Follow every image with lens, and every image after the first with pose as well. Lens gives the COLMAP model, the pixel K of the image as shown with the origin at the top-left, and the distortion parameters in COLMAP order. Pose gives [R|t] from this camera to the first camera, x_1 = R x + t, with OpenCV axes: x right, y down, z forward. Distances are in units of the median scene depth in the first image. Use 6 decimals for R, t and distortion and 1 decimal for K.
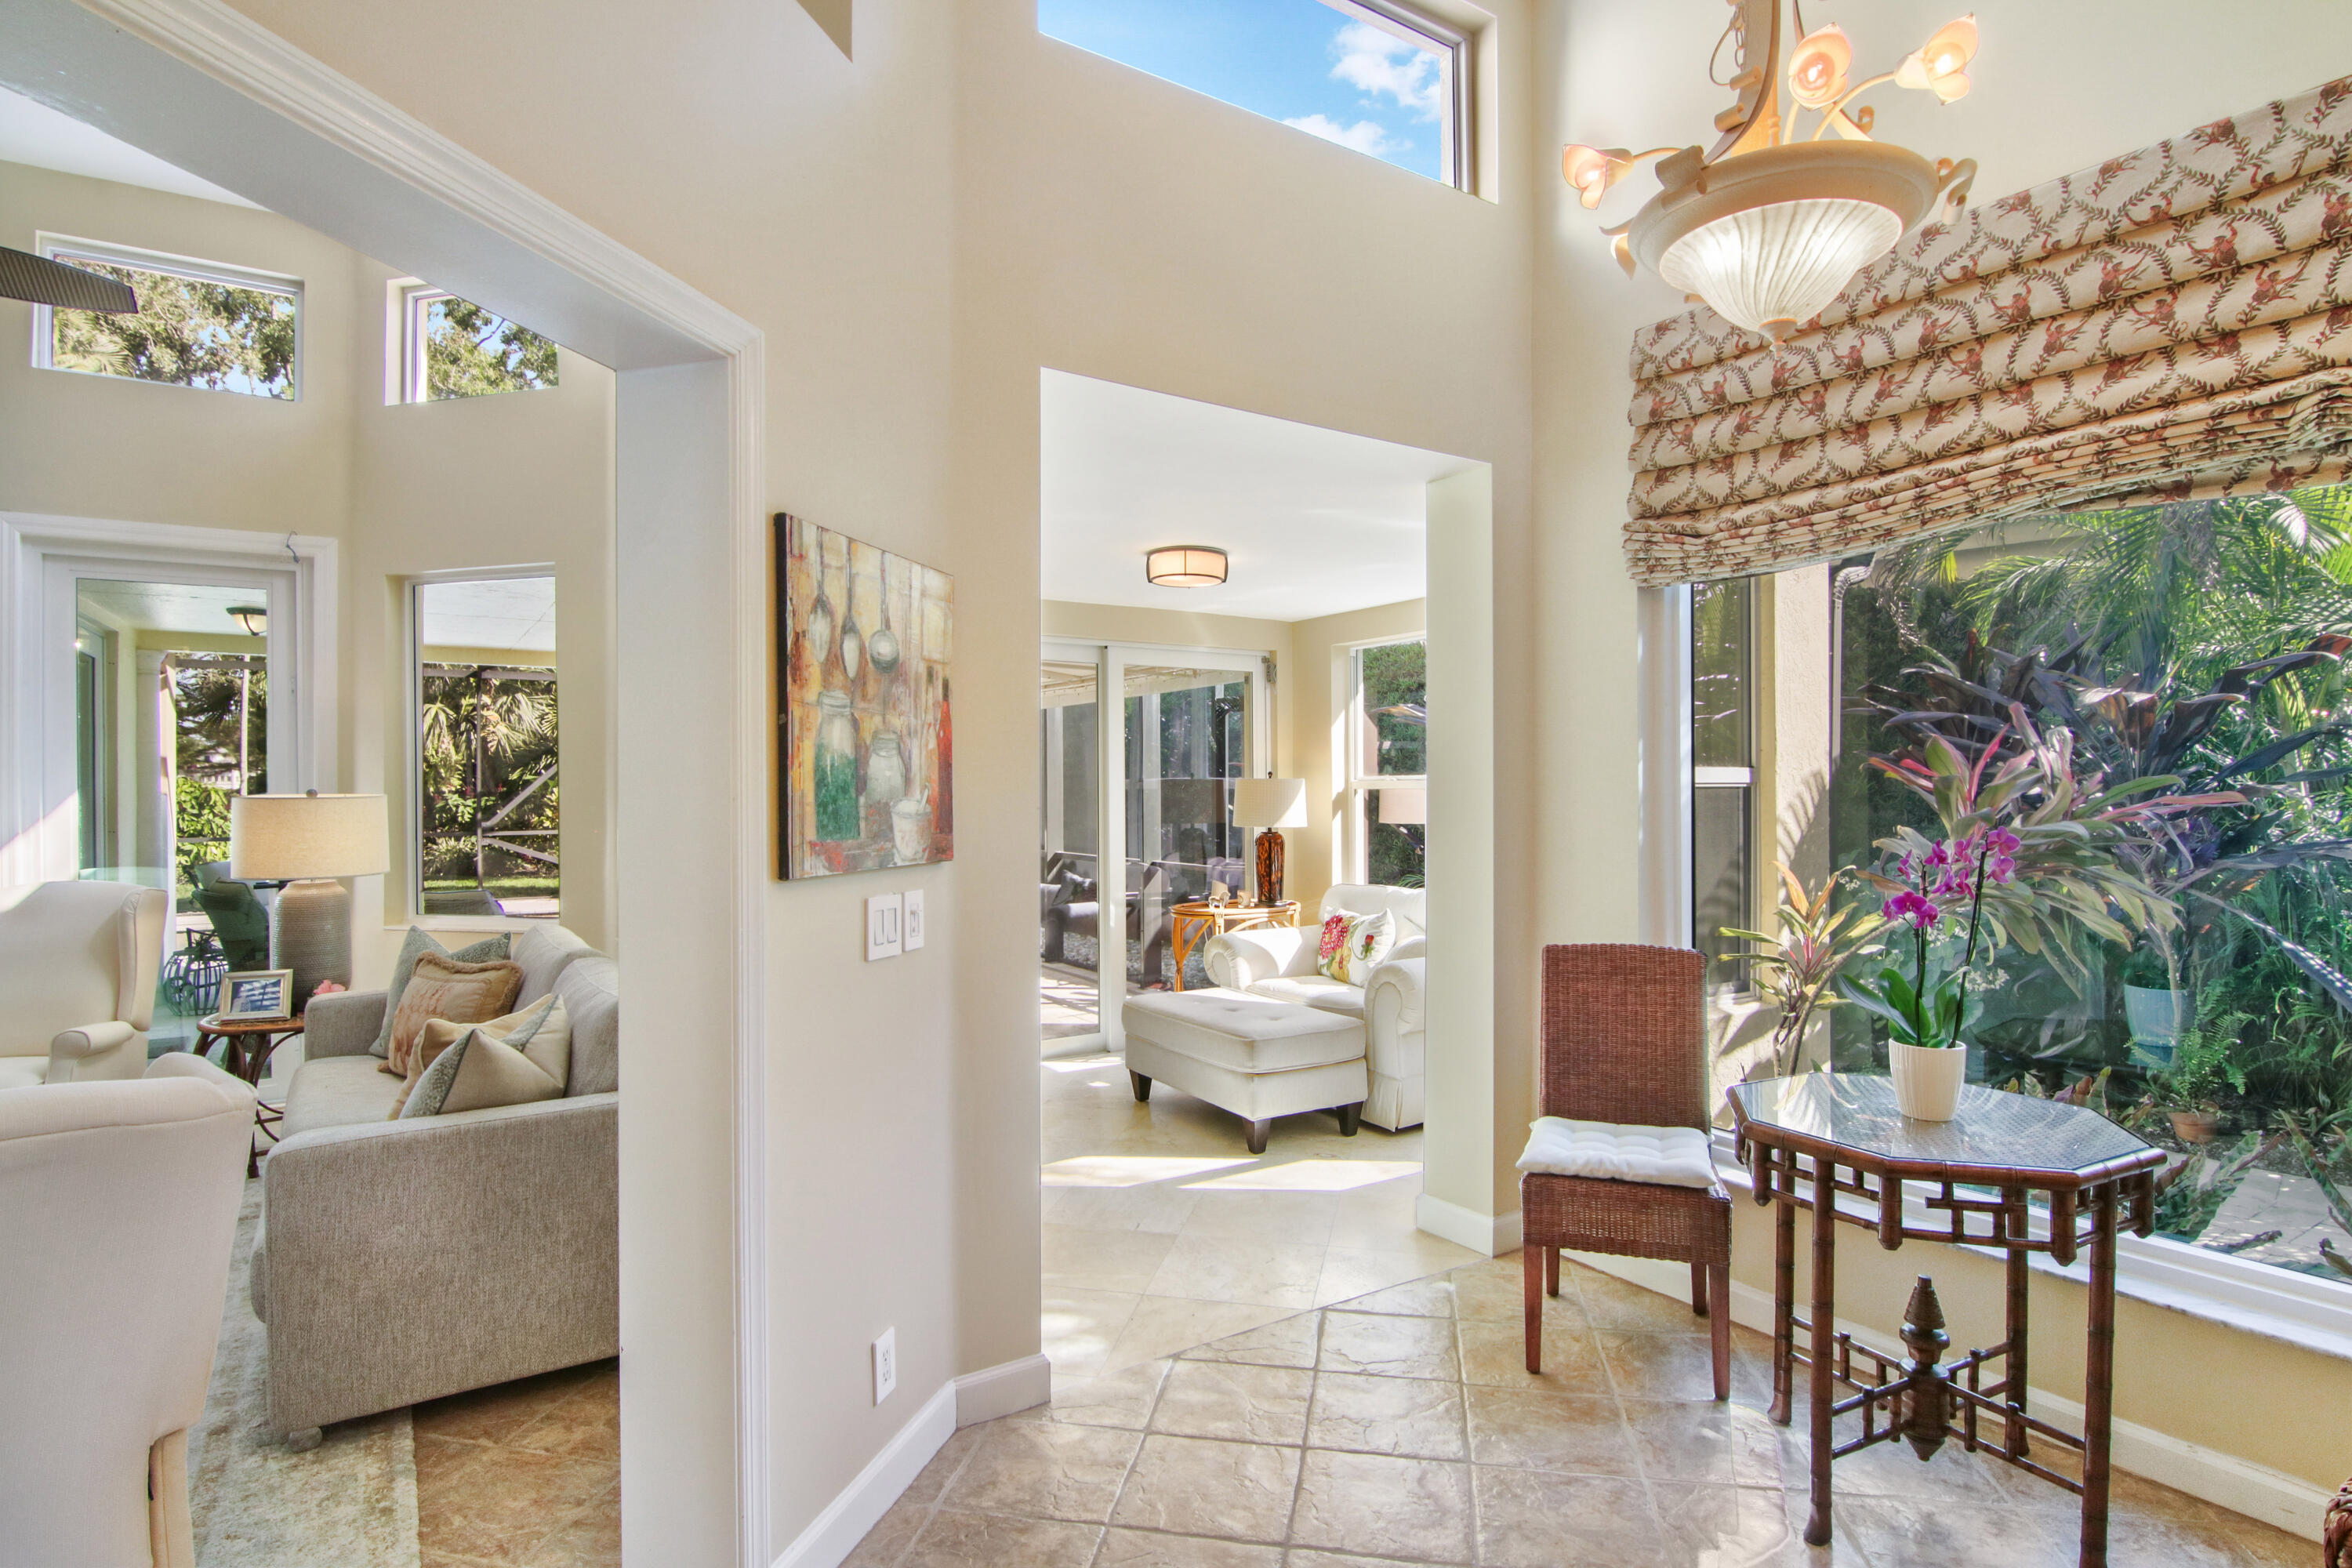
lens RADIAL K [[1196.1, 0, 1176.0], [0, 1196.1, 784.0], [0, 0, 1]] dist [-0.000899, -0.019557]
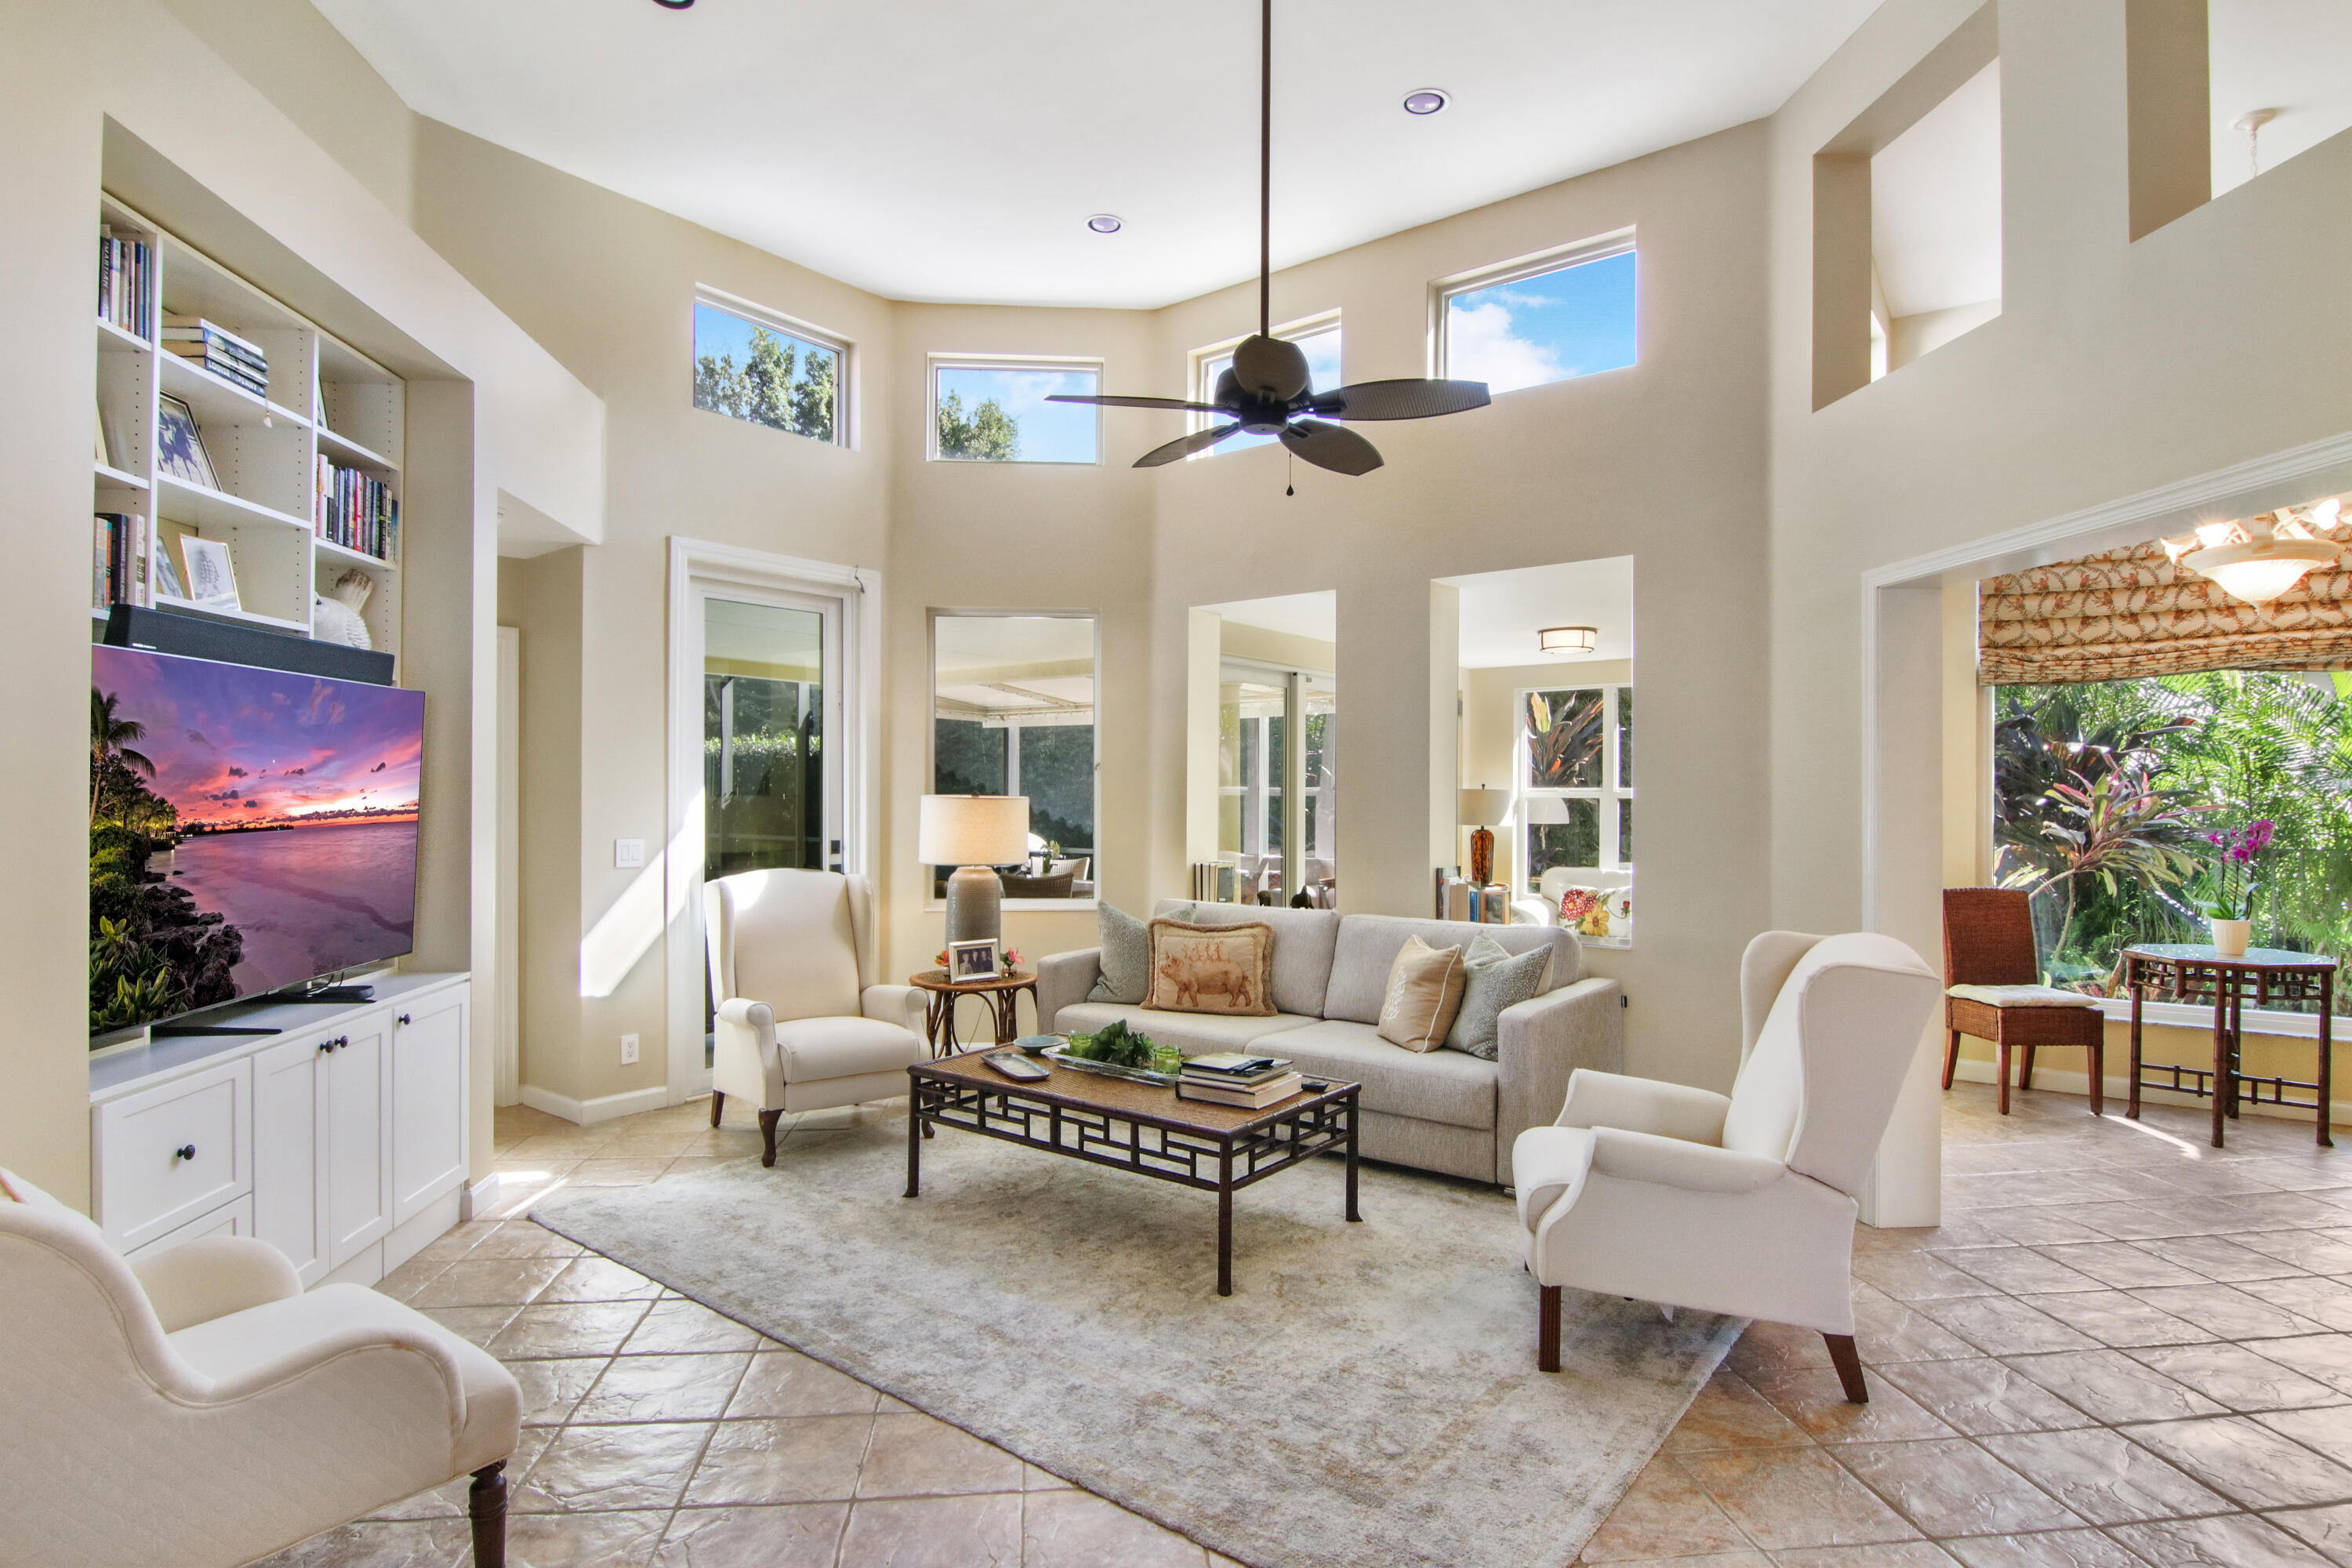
lens RADIAL K [[1228.1, 0, 1176.0], [0, 1228.1, 784.0], [0, 0, 1]] dist [0.000336, -0.014985]
pose [[0.951565, 0.011771, 0.307222, -1.327683], [-0.010589, 0.999929, -0.005515, 0.002509], [-0.307265, 0.001995, 0.951622, -0.361159]]
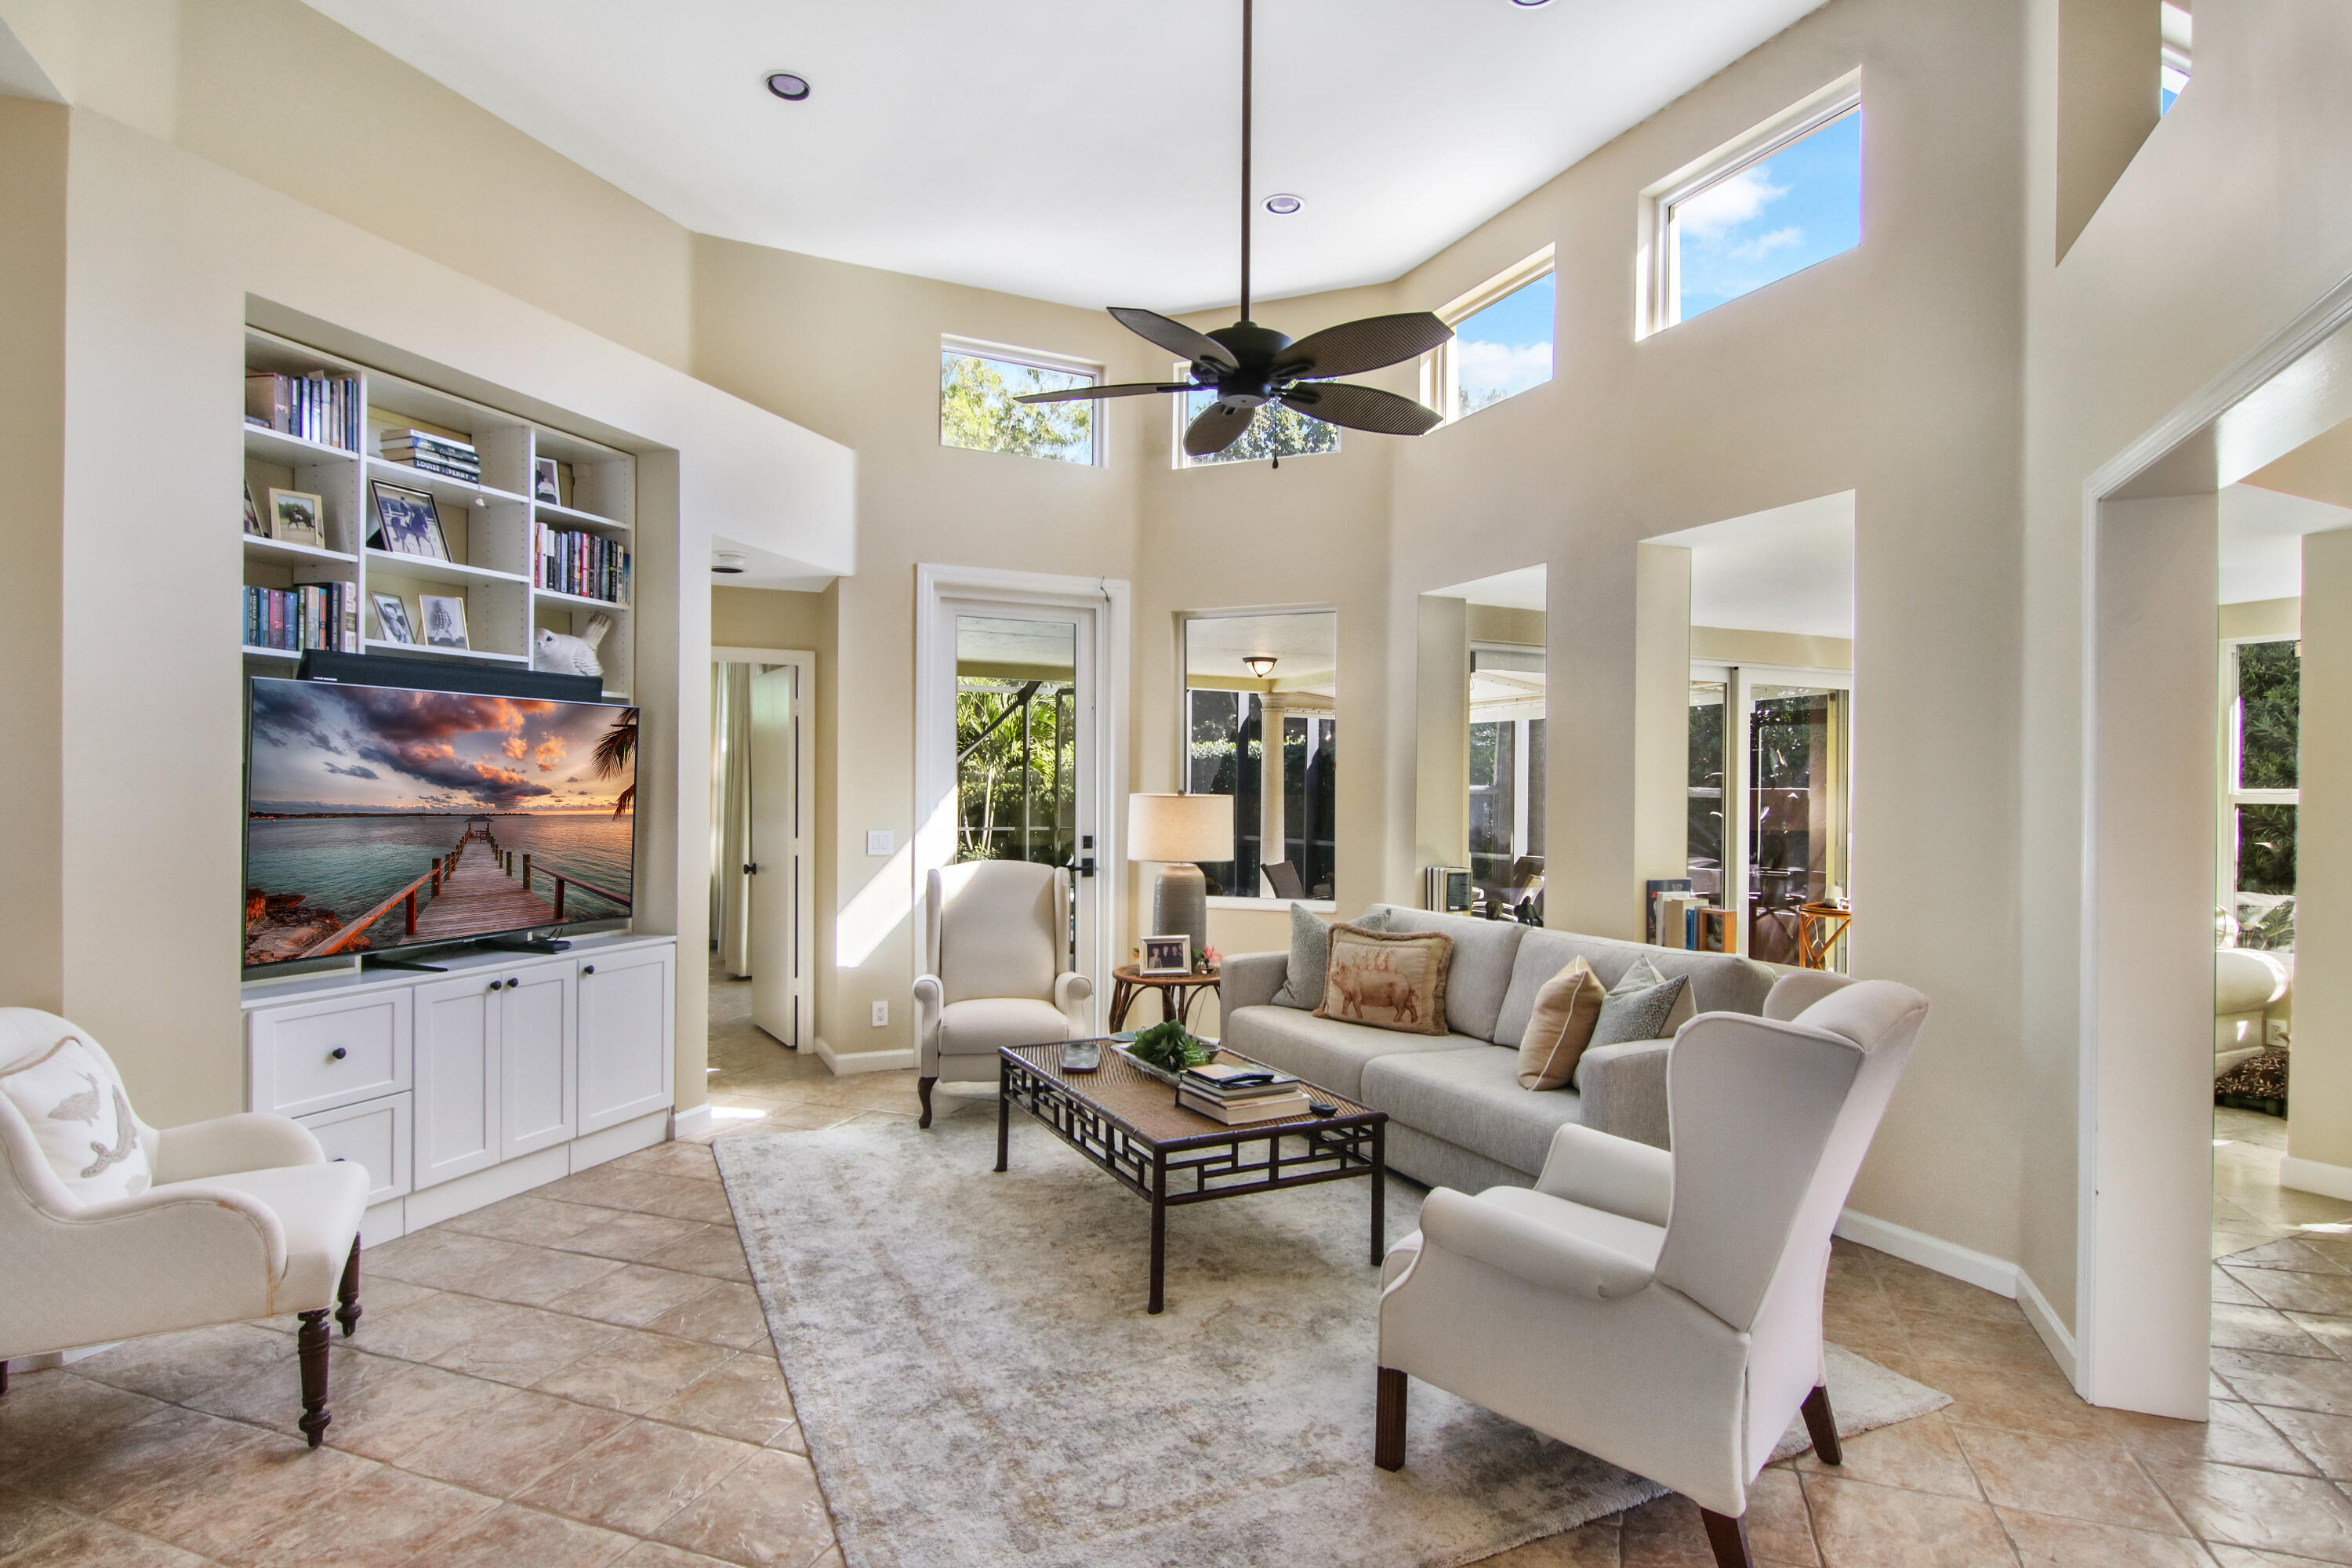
lens RADIAL K [[1218.0, 0, 1171.0], [0, 1218.0, 793.1], [0, 0, 1]] dist [0.012077, -0.016468]
pose [[0.989390, 0.012666, -0.144729, -0.804204], [-0.012061, 0.999914, 0.005058, 0.002159], [0.144781, -0.003259, 0.989458, -0.360448]]
